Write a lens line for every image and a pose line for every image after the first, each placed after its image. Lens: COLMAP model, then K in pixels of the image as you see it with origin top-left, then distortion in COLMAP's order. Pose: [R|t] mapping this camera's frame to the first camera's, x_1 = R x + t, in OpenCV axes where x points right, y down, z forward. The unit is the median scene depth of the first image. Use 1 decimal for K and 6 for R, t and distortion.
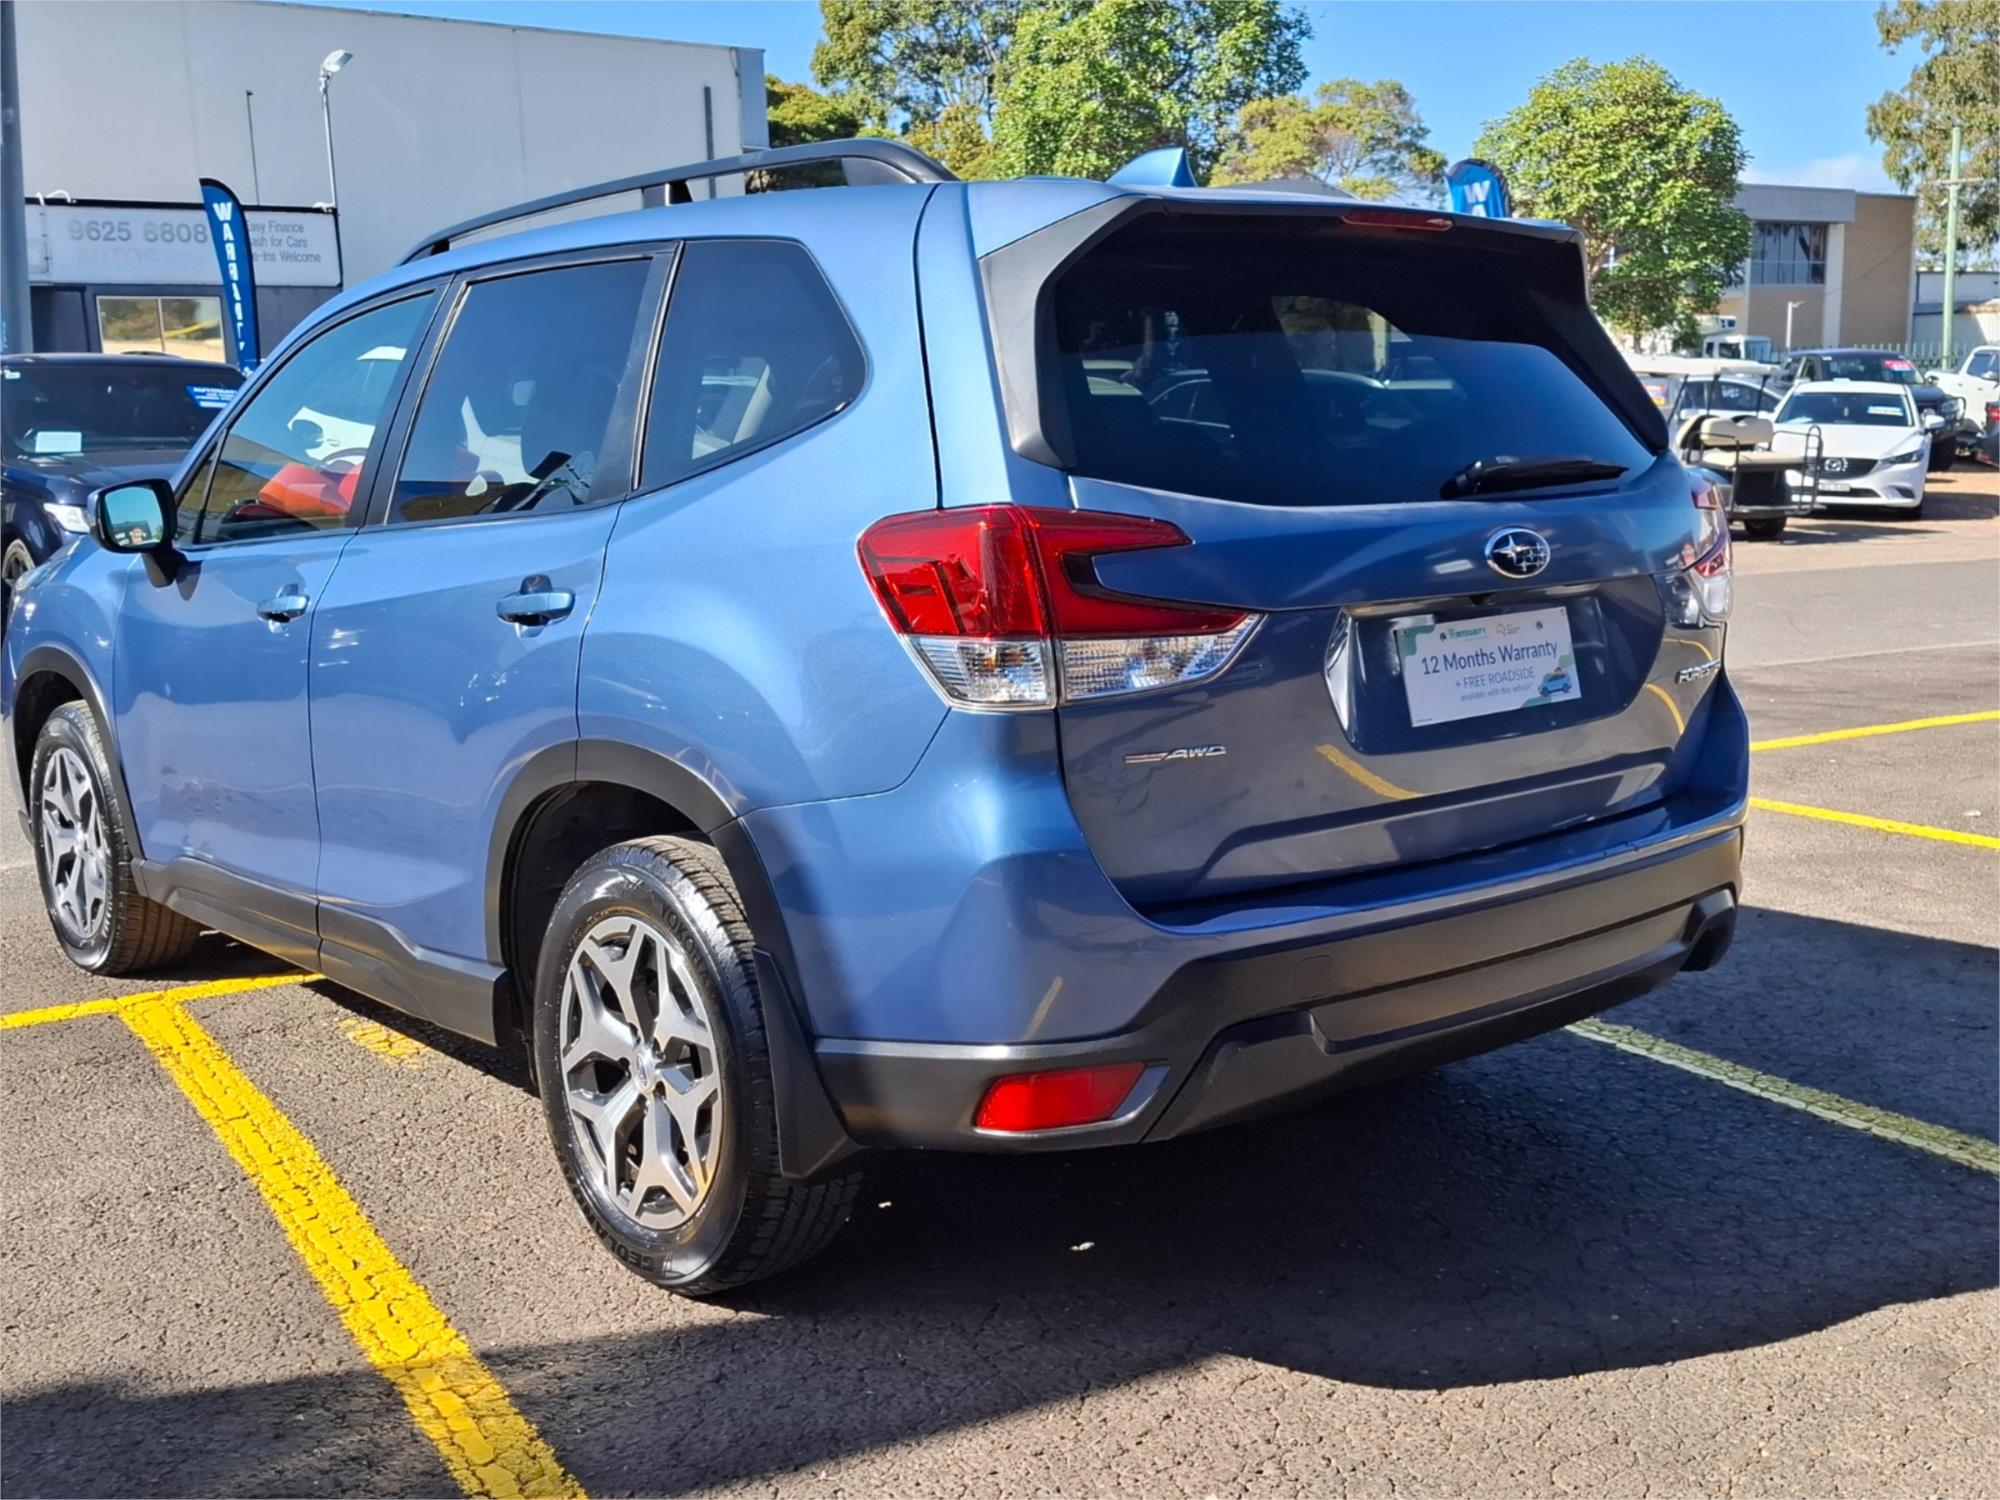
lens RADIAL K [[2014.4, 0, 1022.4], [0, 2014.4, 734.6], [0, 0, 1]] dist [0.179402, -0.305288]
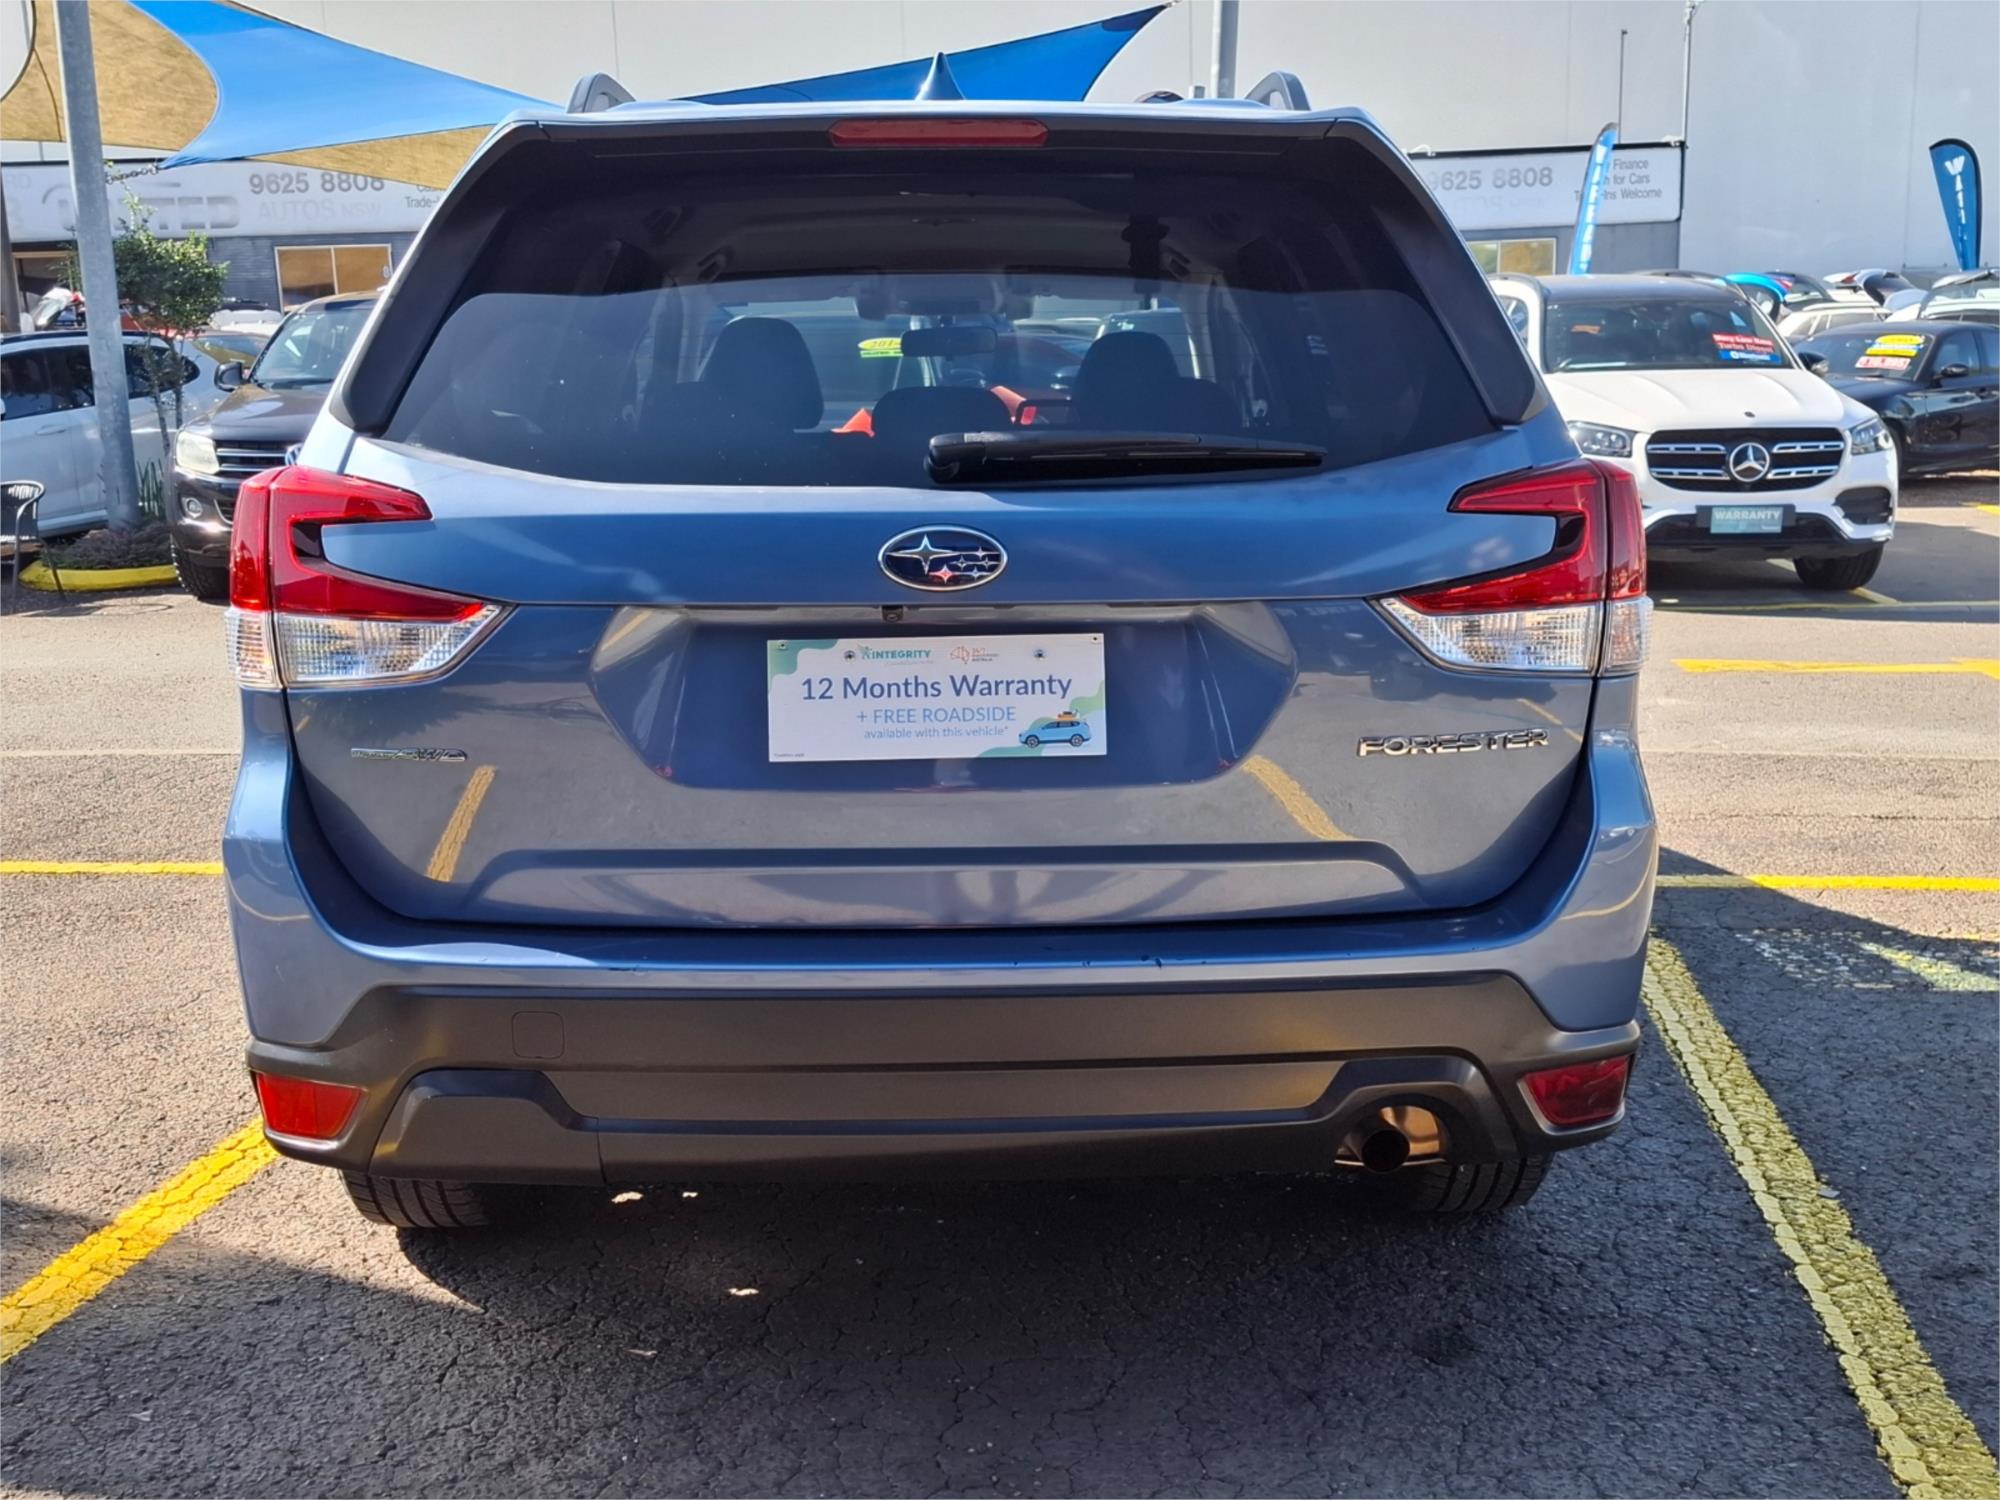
lens RADIAL K [[2014.4, 0, 1022.4], [0, 2014.4, 734.6], [0, 0, 1]] dist [0.179402, -0.305288]
pose [[0.778076, 0.118394, -0.616912, 0.100967], [-0.099580, 0.992907, 0.064959, -0.010119], [0.620227, 0.010889, 0.784347, 0.055630]]
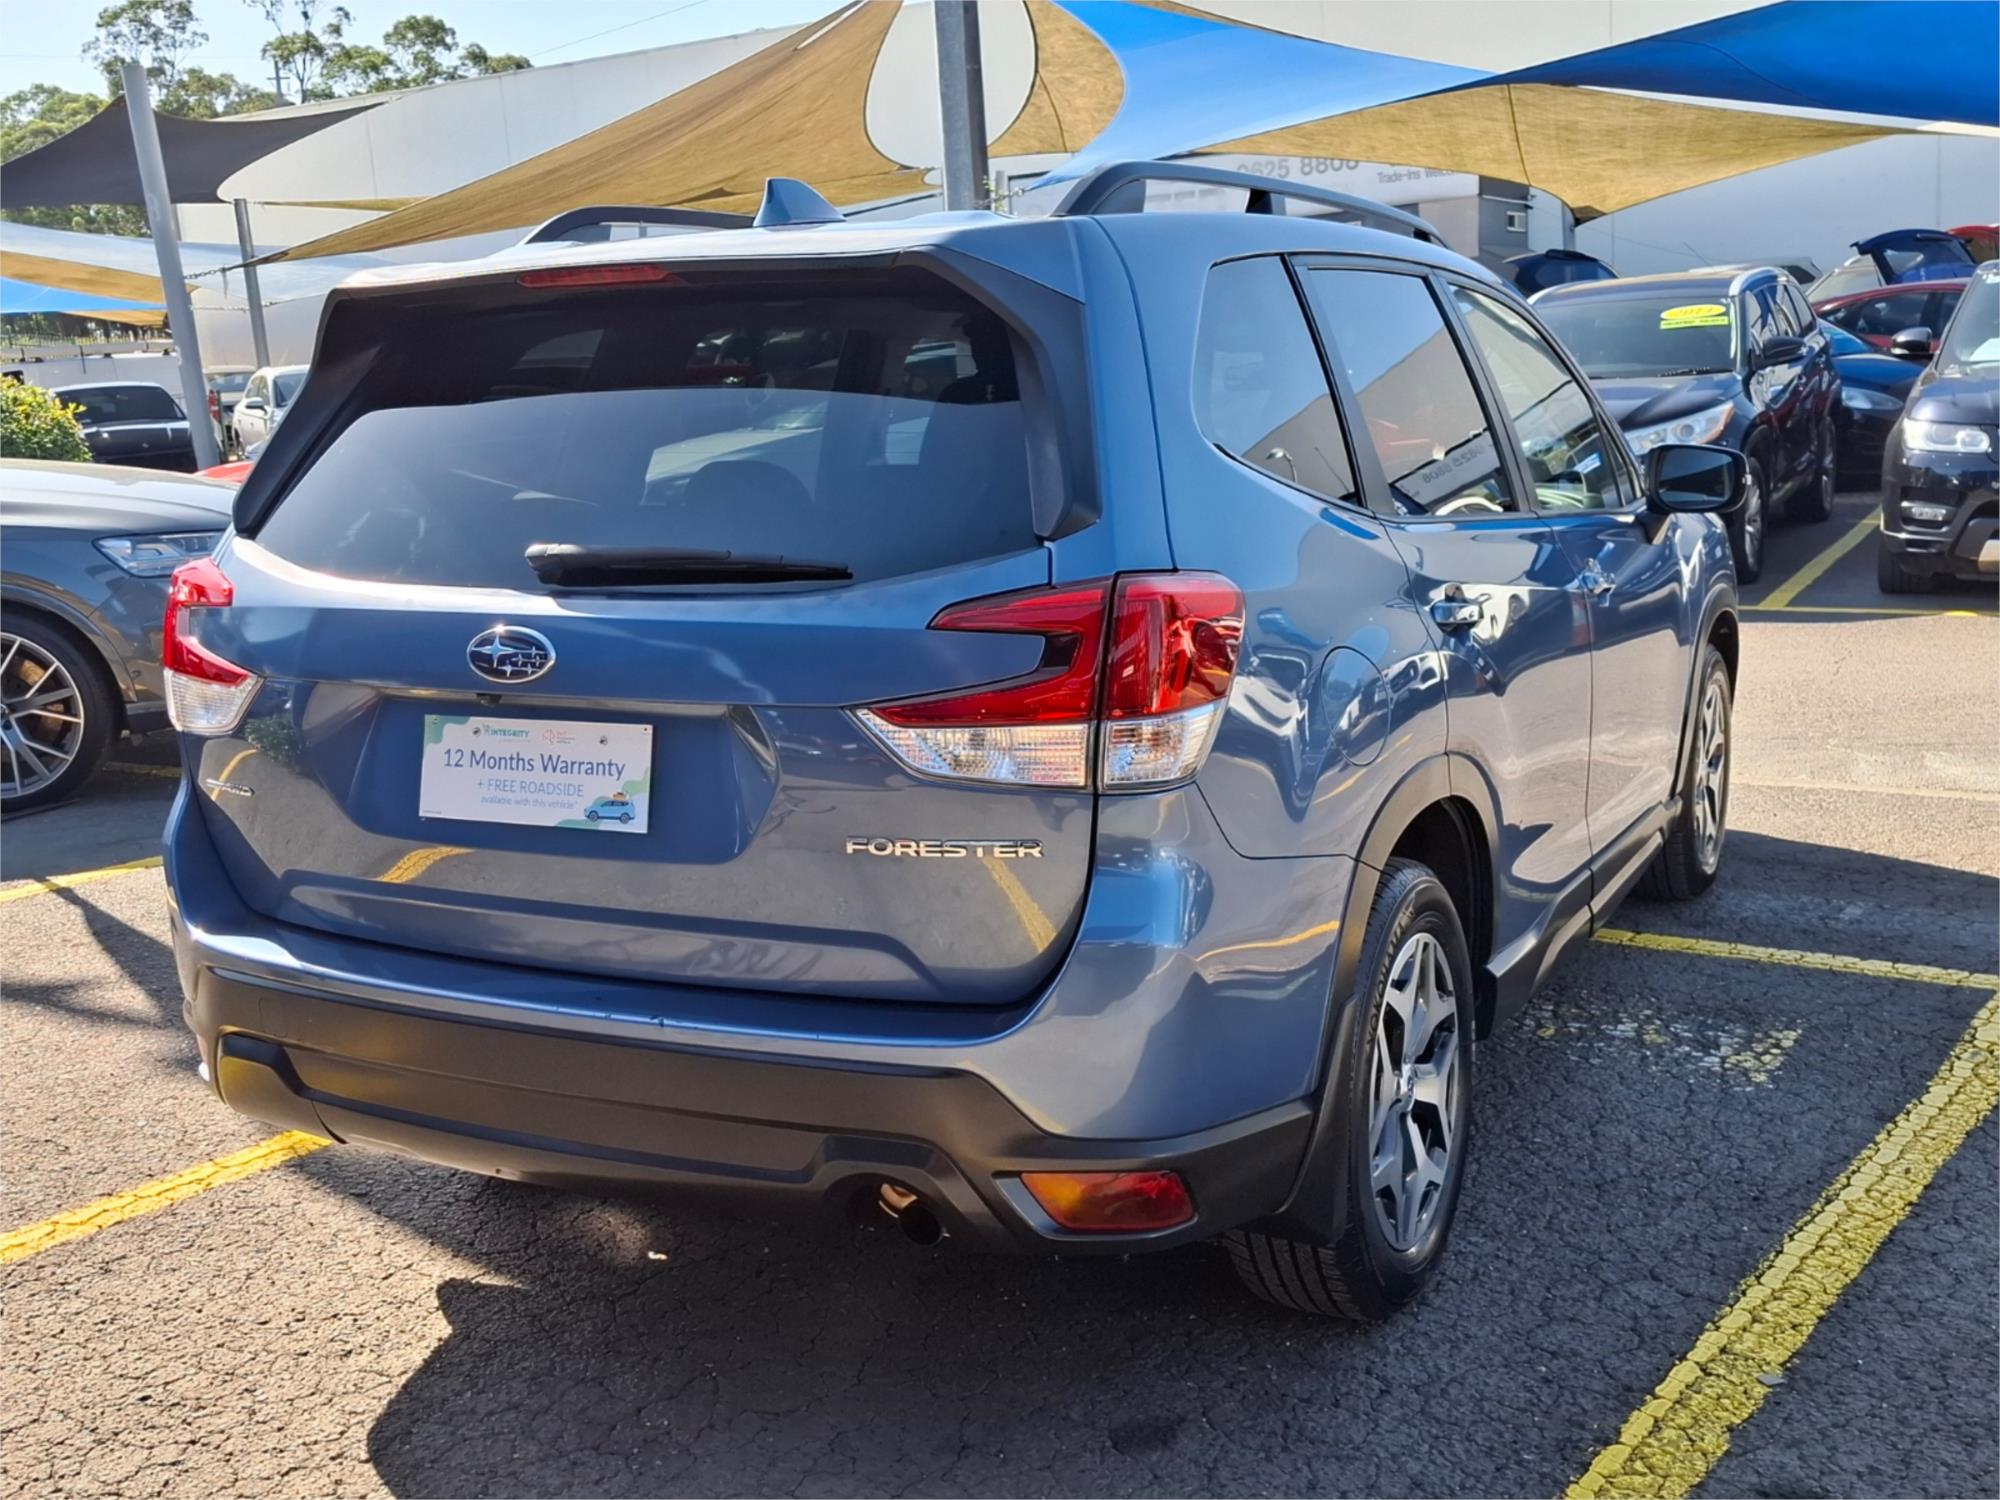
lens RADIAL K [[2039.4, 0, 1000.0], [0, 2039.4, 750.0], [0, 0, 1]] dist [0.178429, -0.296846]
pose [[0.365795, 0.174534, -0.914184, 0.156915], [-0.105286, 0.983714, 0.145679, -0.027392], [0.924721, 0.042962, 0.378214, 0.115135]]
